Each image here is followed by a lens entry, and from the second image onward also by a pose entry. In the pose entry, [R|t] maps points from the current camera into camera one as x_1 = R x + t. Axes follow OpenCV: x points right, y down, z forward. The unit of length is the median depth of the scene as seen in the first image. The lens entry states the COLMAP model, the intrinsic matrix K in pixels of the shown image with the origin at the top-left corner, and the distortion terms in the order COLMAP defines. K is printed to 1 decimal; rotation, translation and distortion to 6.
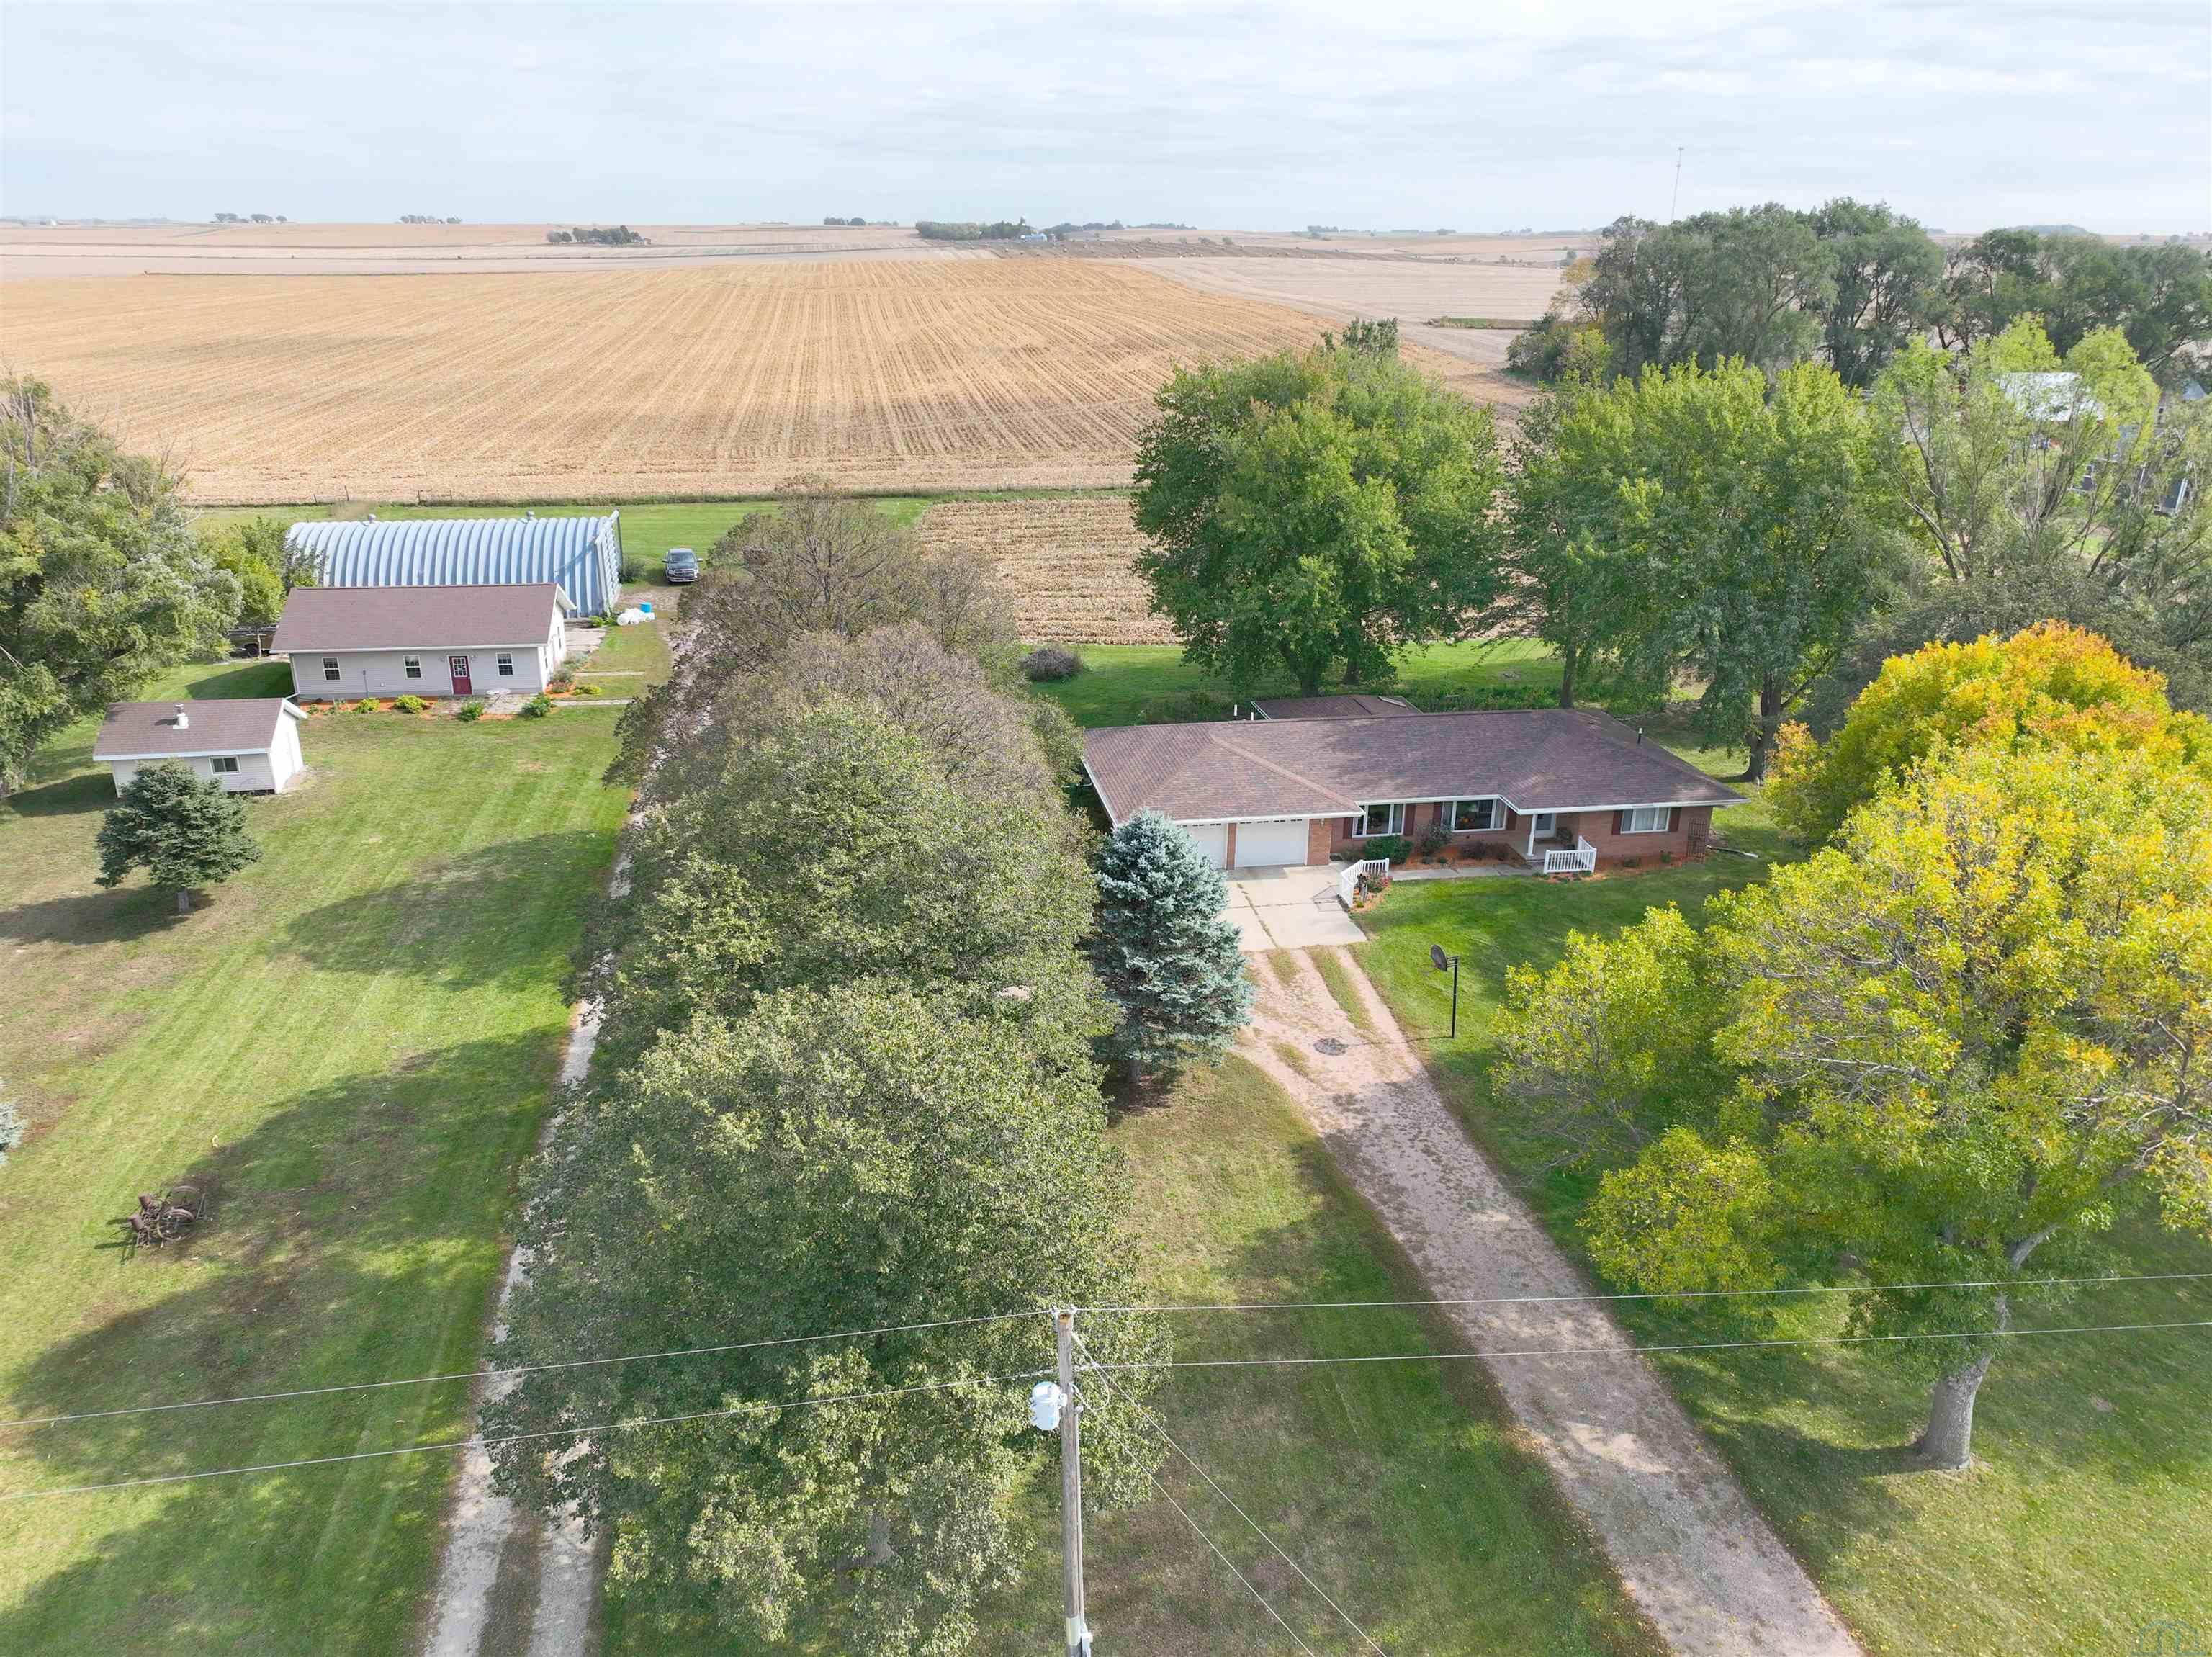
lens RADIAL K [[1550.3, 0, 1106.0], [0, 1550.3, 828.5], [0, 0, 1]] dist [0.007824, 0.002944]
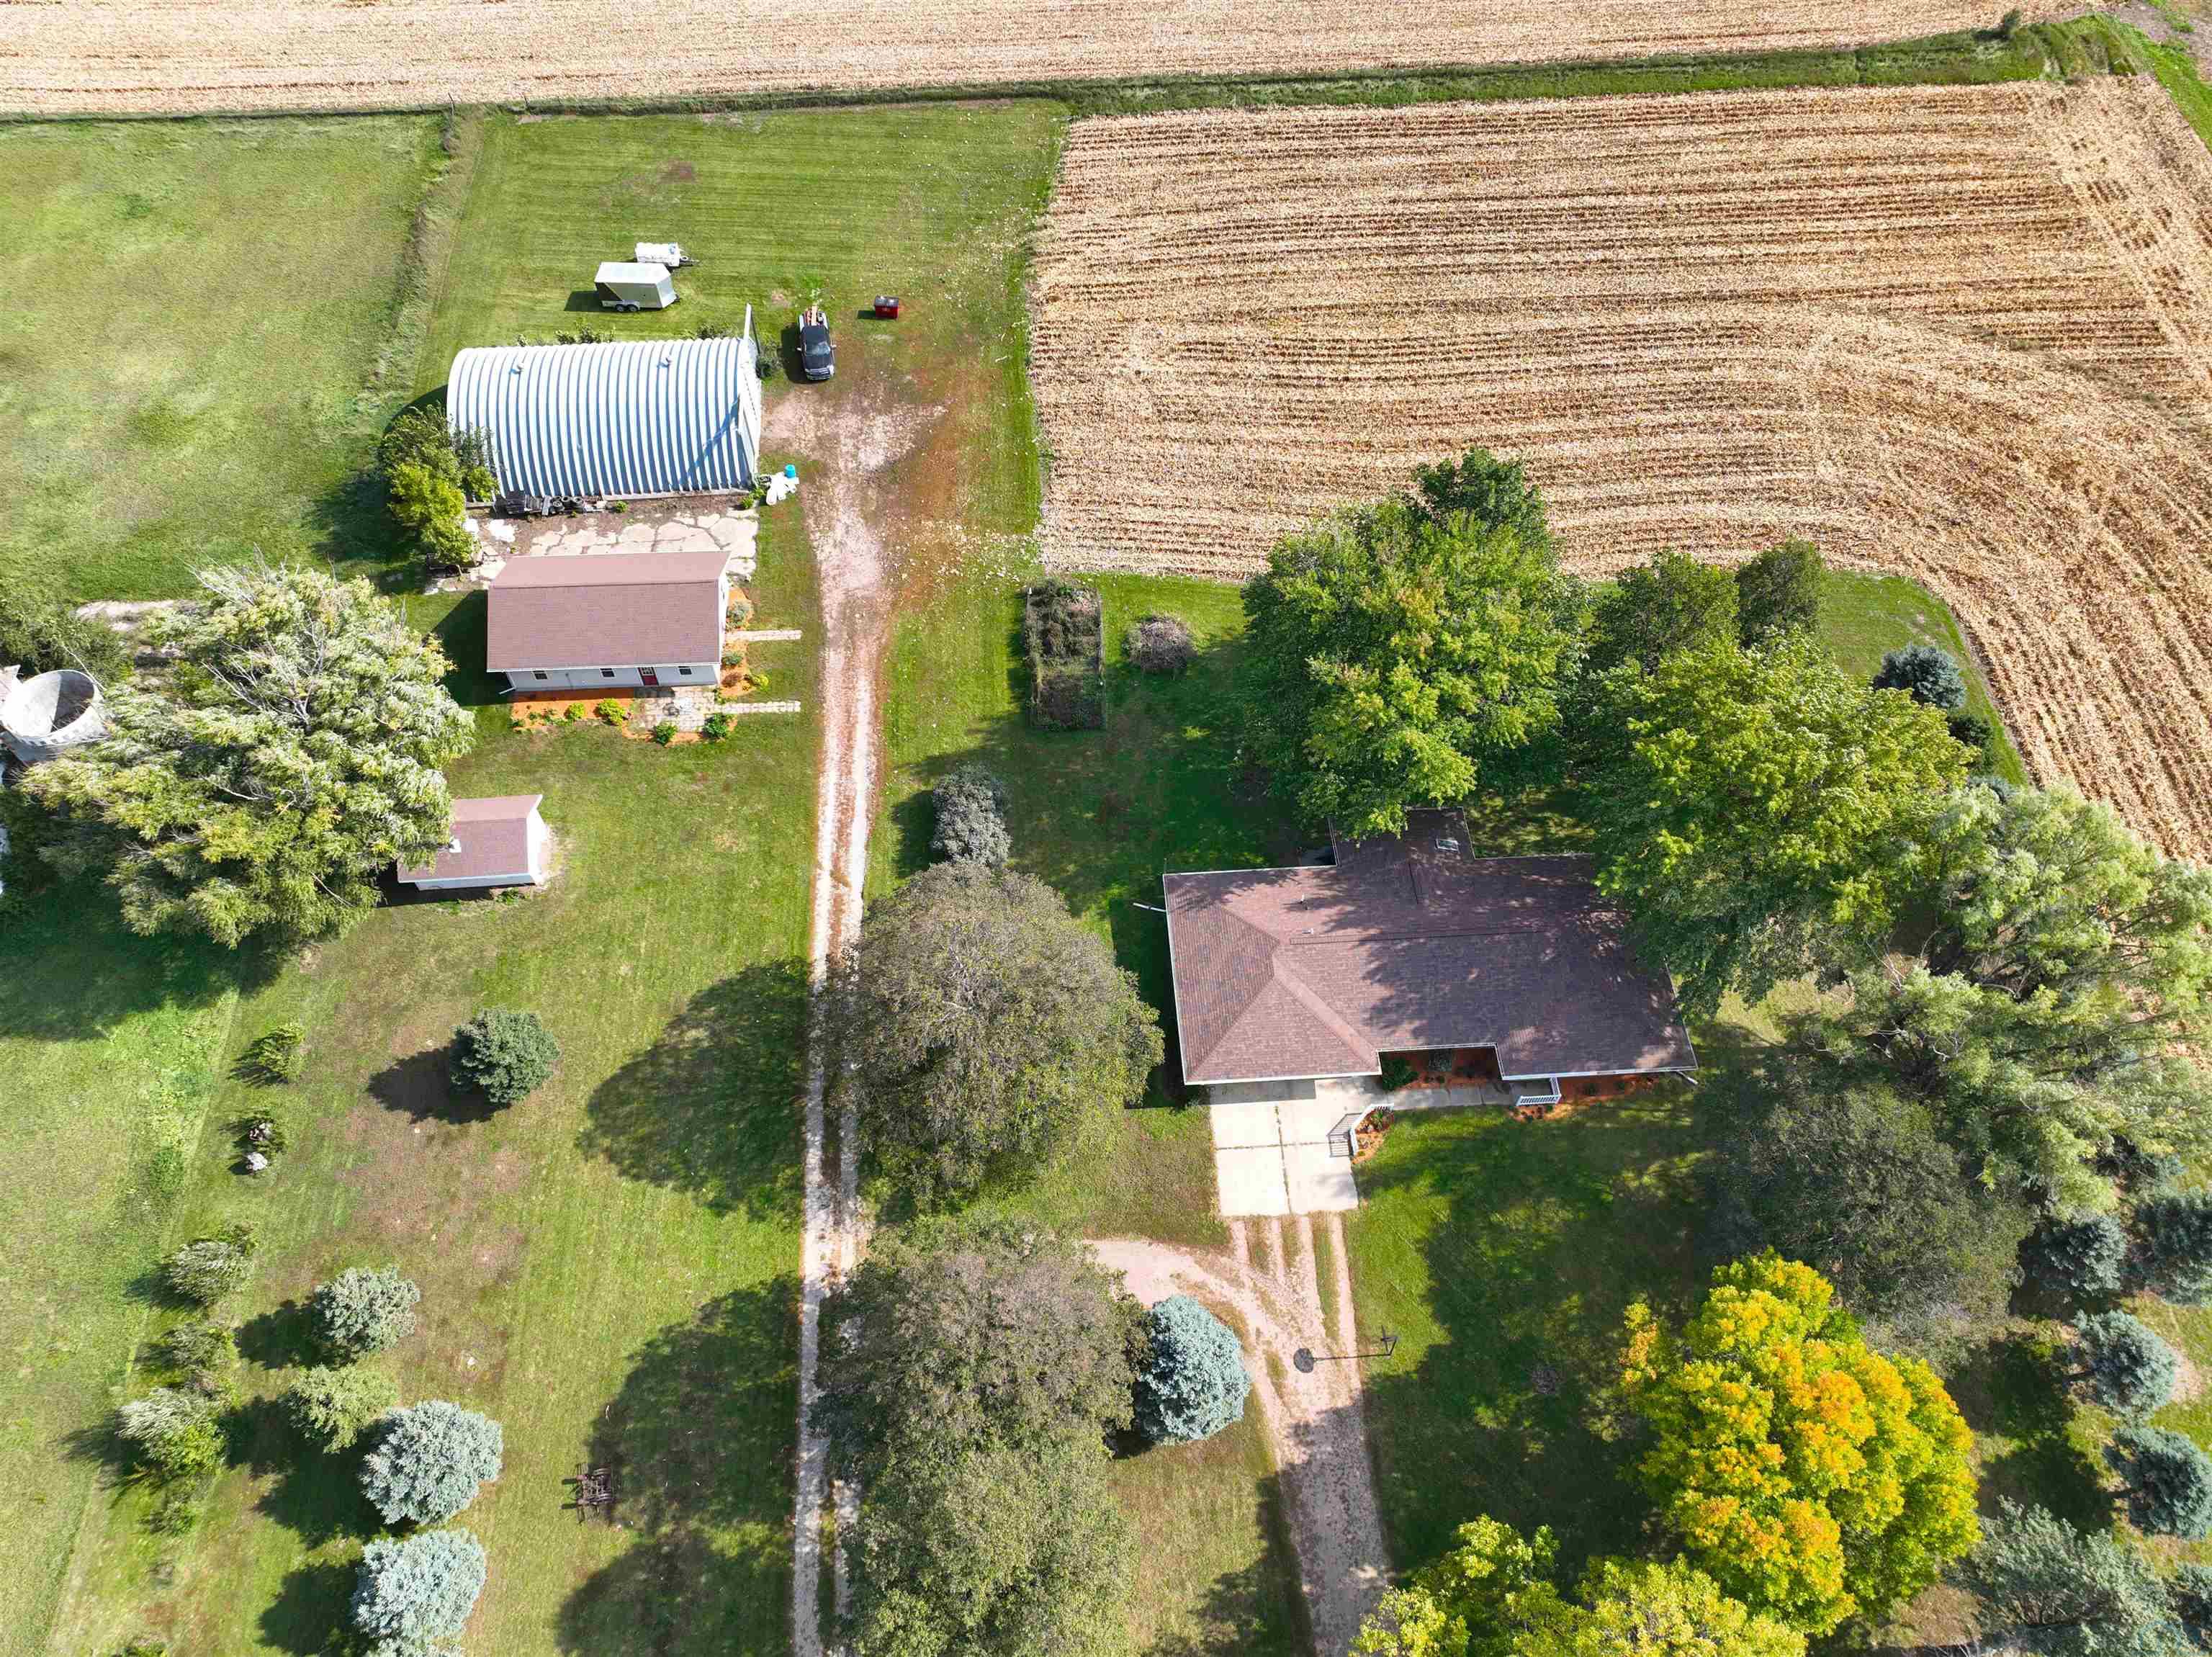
lens RADIAL K [[1550.3, 0, 1106.0], [0, 1550.3, 828.5], [0, 0, 1]] dist [0.007824, 0.002944]
pose [[0.994359, 0.087875, -0.059391, -0.000584], [-0.037731, 0.816408, 0.576241, -0.693938], [0.099125, -0.570750, 0.815119, 0.034699]]
